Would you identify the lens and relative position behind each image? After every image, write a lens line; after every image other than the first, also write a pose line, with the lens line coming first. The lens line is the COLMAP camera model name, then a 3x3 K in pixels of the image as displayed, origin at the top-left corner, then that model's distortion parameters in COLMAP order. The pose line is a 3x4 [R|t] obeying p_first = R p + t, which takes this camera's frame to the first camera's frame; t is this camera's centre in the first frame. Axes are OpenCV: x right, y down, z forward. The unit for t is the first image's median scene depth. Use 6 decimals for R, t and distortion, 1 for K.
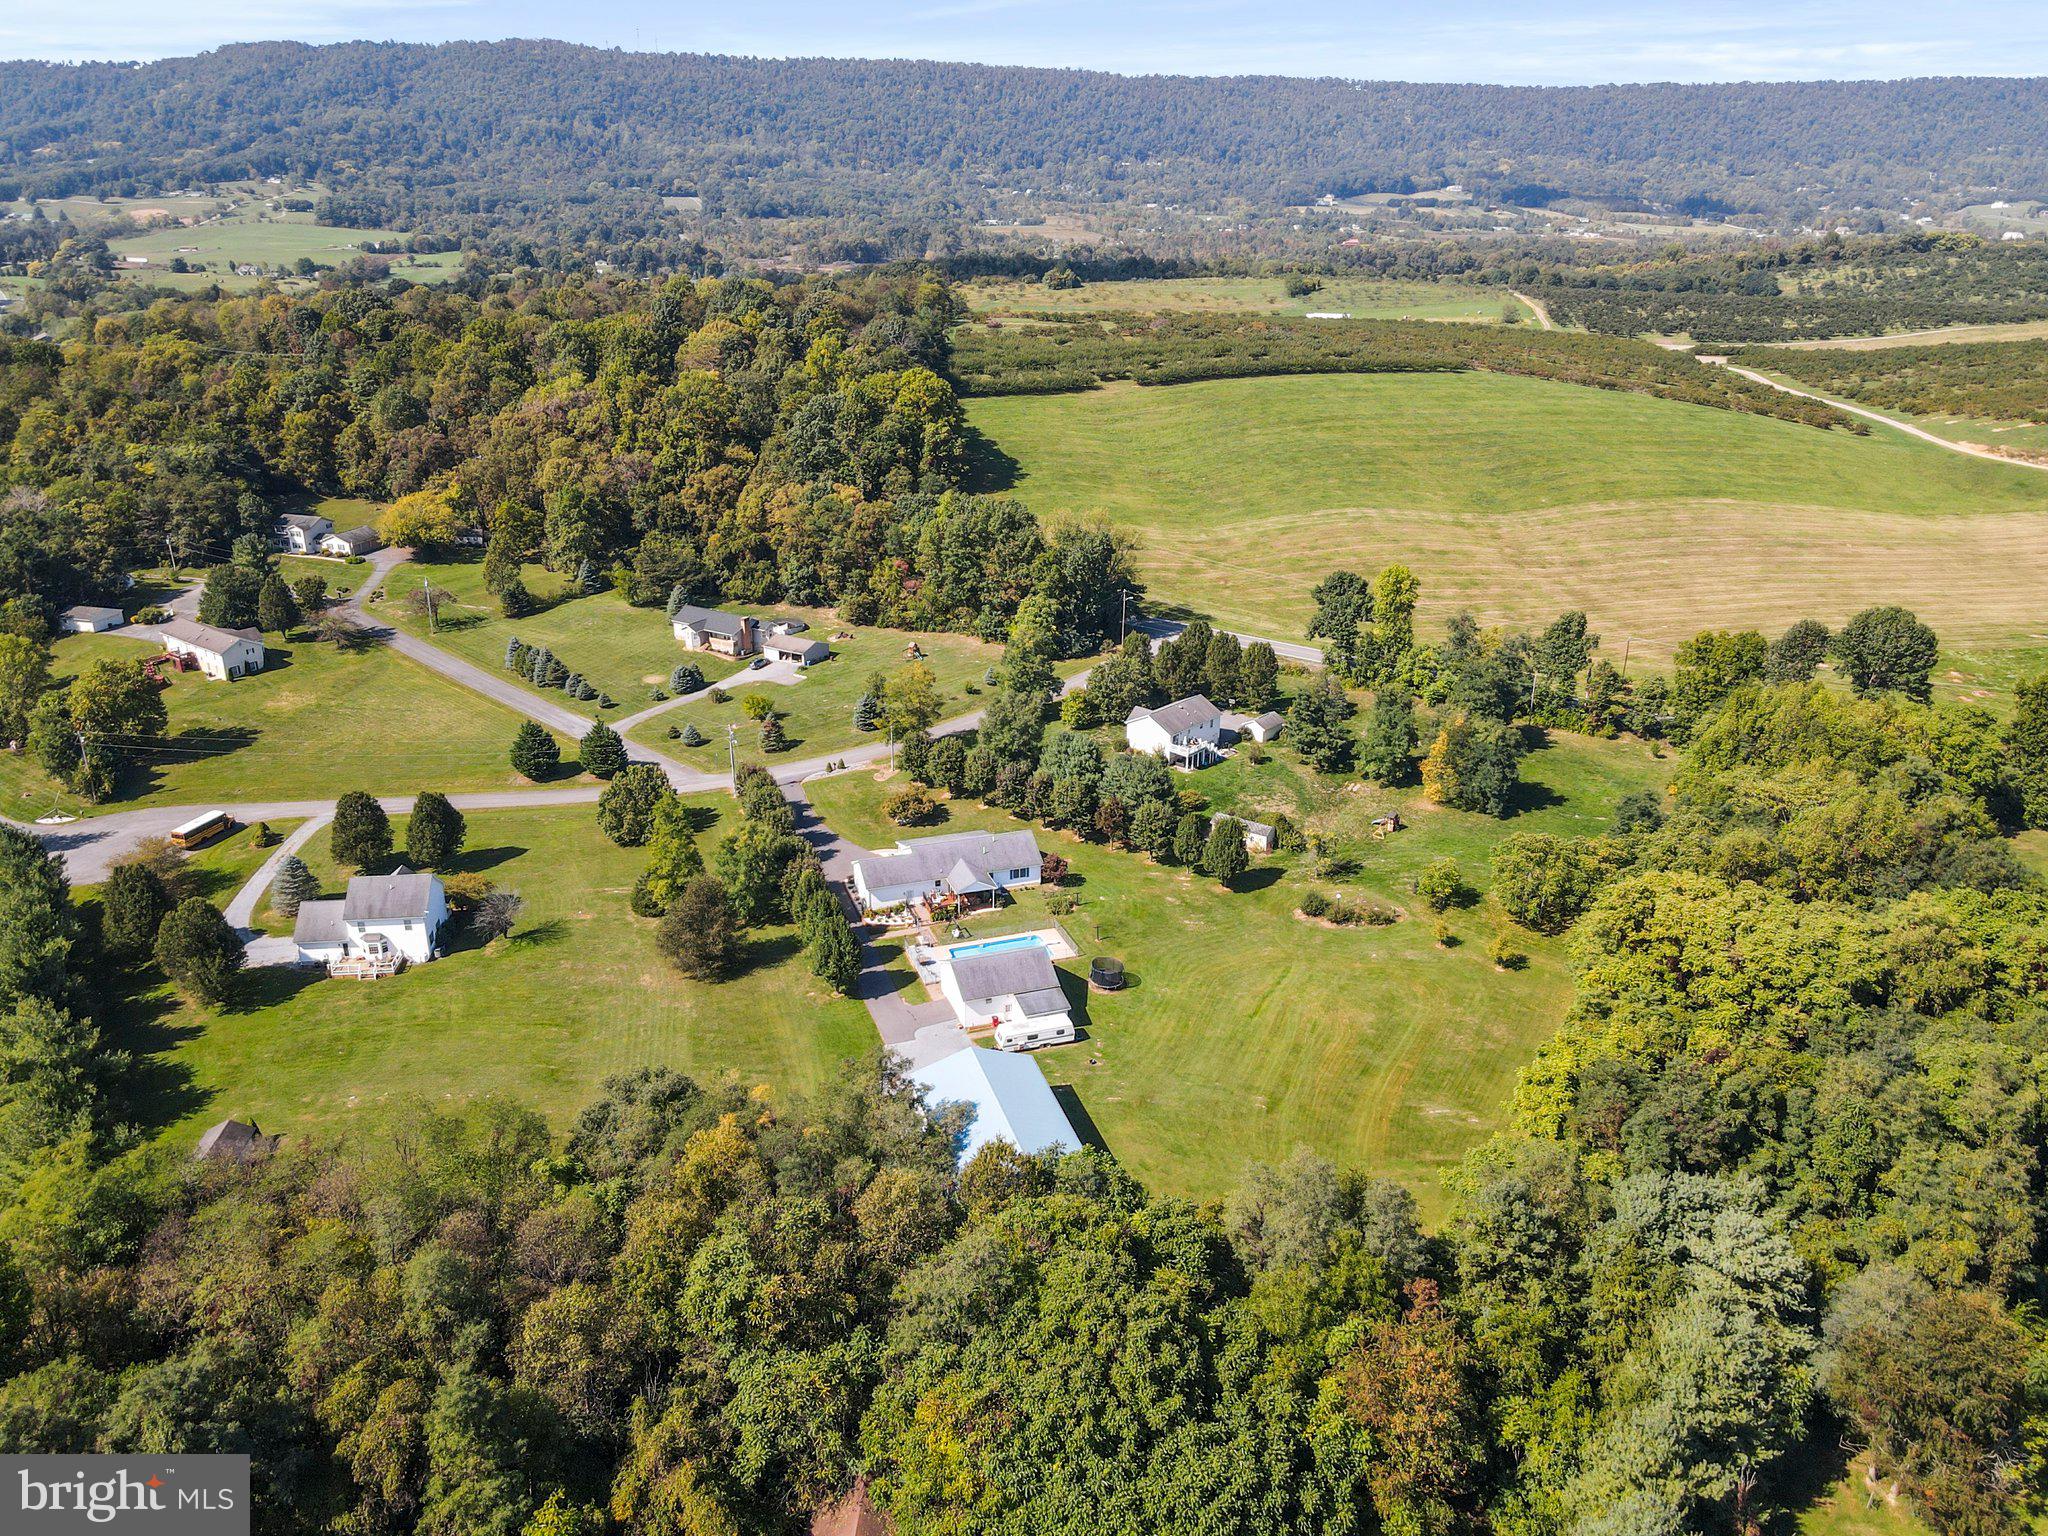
lens RADIAL K [[1500.1, 0, 1029.6], [0, 1500.1, 783.6], [0, 0, 1]] dist [0.012471, 0.014041]
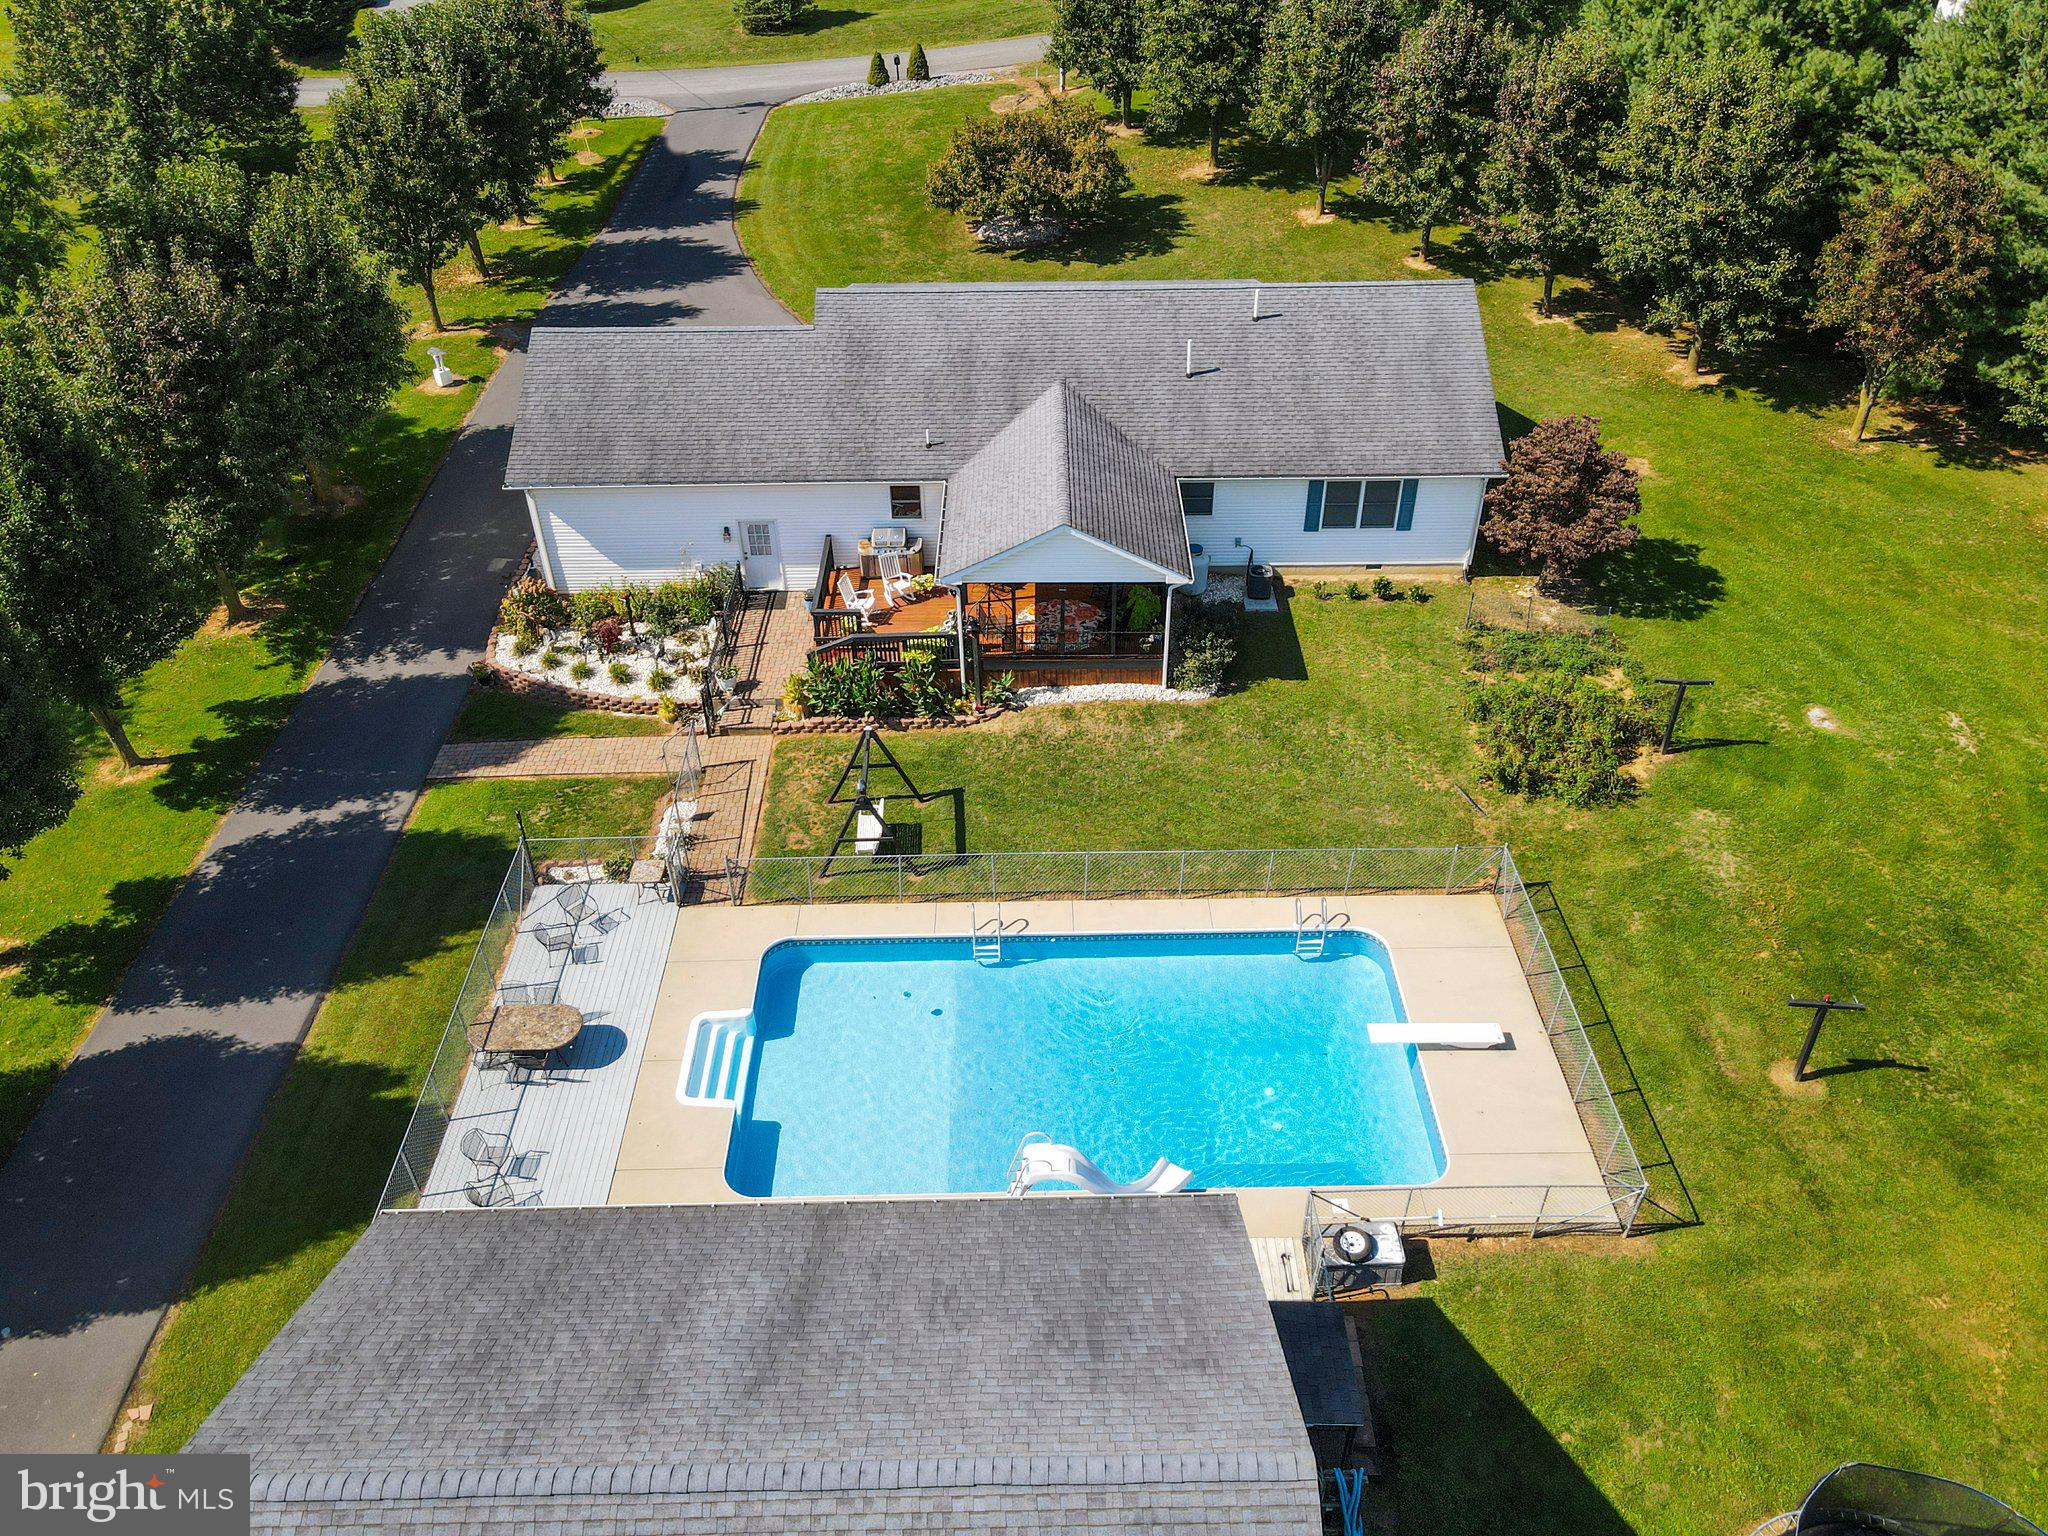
lens RADIAL K [[1500.1, 0, 1029.2], [0, 1500.1, 761.3], [0, 0, 1]] dist [0.012471, 0.014041]
pose [[0.947800, 0.181397, -0.262239, 0.006544], [-0.103743, 0.953098, 0.284326, 0.030575], [0.301516, -0.242279, 0.922165, 0.594522]]
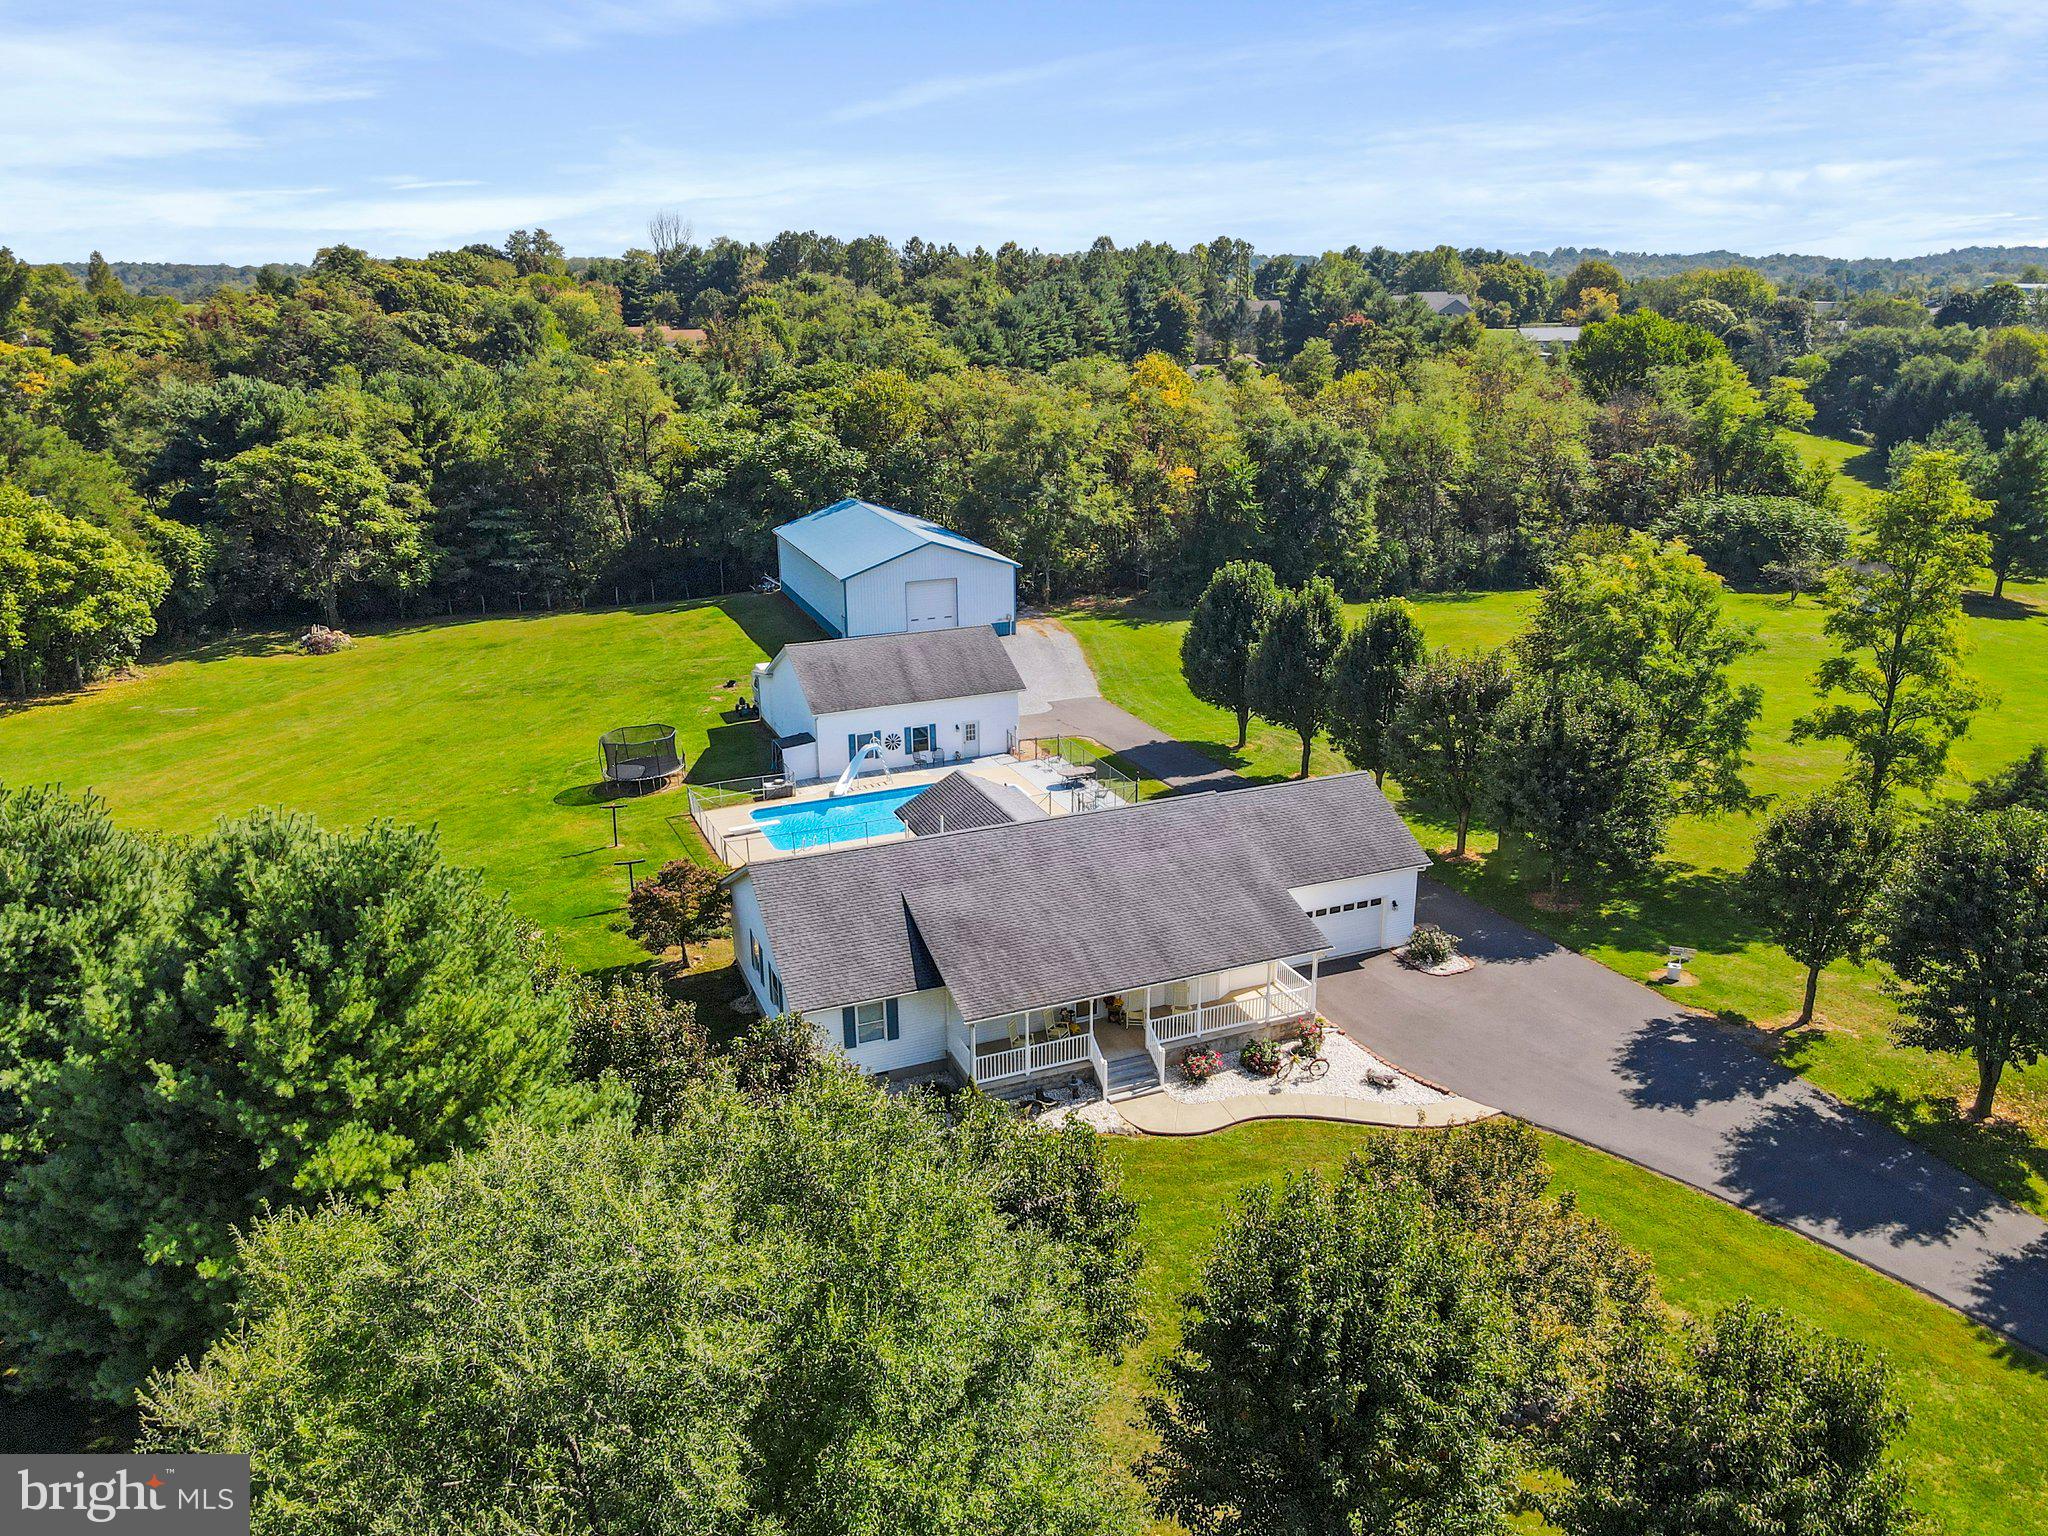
lens RADIAL K [[1500.1, 0, 1026.9], [0, 1500.1, 764.6], [0, 0, 1]] dist [0.012471, 0.014041]
pose [[-0.997859, 0.025459, -0.060242, -0.021723], [-0.019777, 0.760540, 0.648990, -0.100885], [0.062339, 0.648792, -0.758408, 0.878495]]
